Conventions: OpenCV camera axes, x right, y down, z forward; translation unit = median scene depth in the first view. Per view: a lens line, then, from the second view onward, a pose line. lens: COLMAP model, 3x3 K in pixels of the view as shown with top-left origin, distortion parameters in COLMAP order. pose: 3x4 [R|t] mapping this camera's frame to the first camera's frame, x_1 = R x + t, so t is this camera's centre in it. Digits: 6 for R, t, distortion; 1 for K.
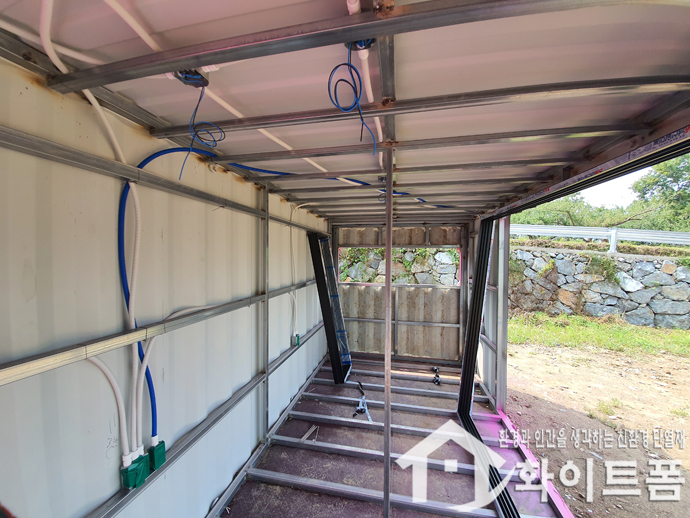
lens RADIAL K [[274.1, 0, 341.9], [0, 274.1, 260.8], [0, 0, 1]] dist [0.021522, -0.018092]
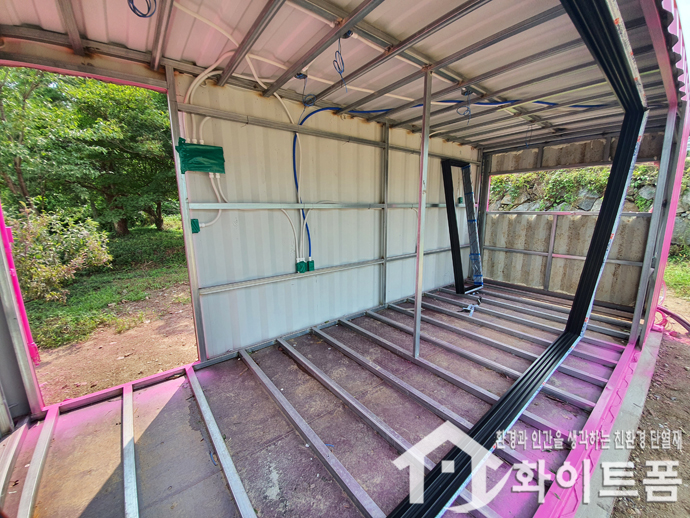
lens RADIAL K [[274.1, 0, 341.9], [0, 274.1, 260.8], [0, 0, 1]] dist [0.021522, -0.018092]
pose [[0.765438, 0.105901, -0.634736, 0.505786], [0.003046, 0.985758, 0.168140, 0.176616], [0.643503, -0.130634, 0.754214, -0.267695]]
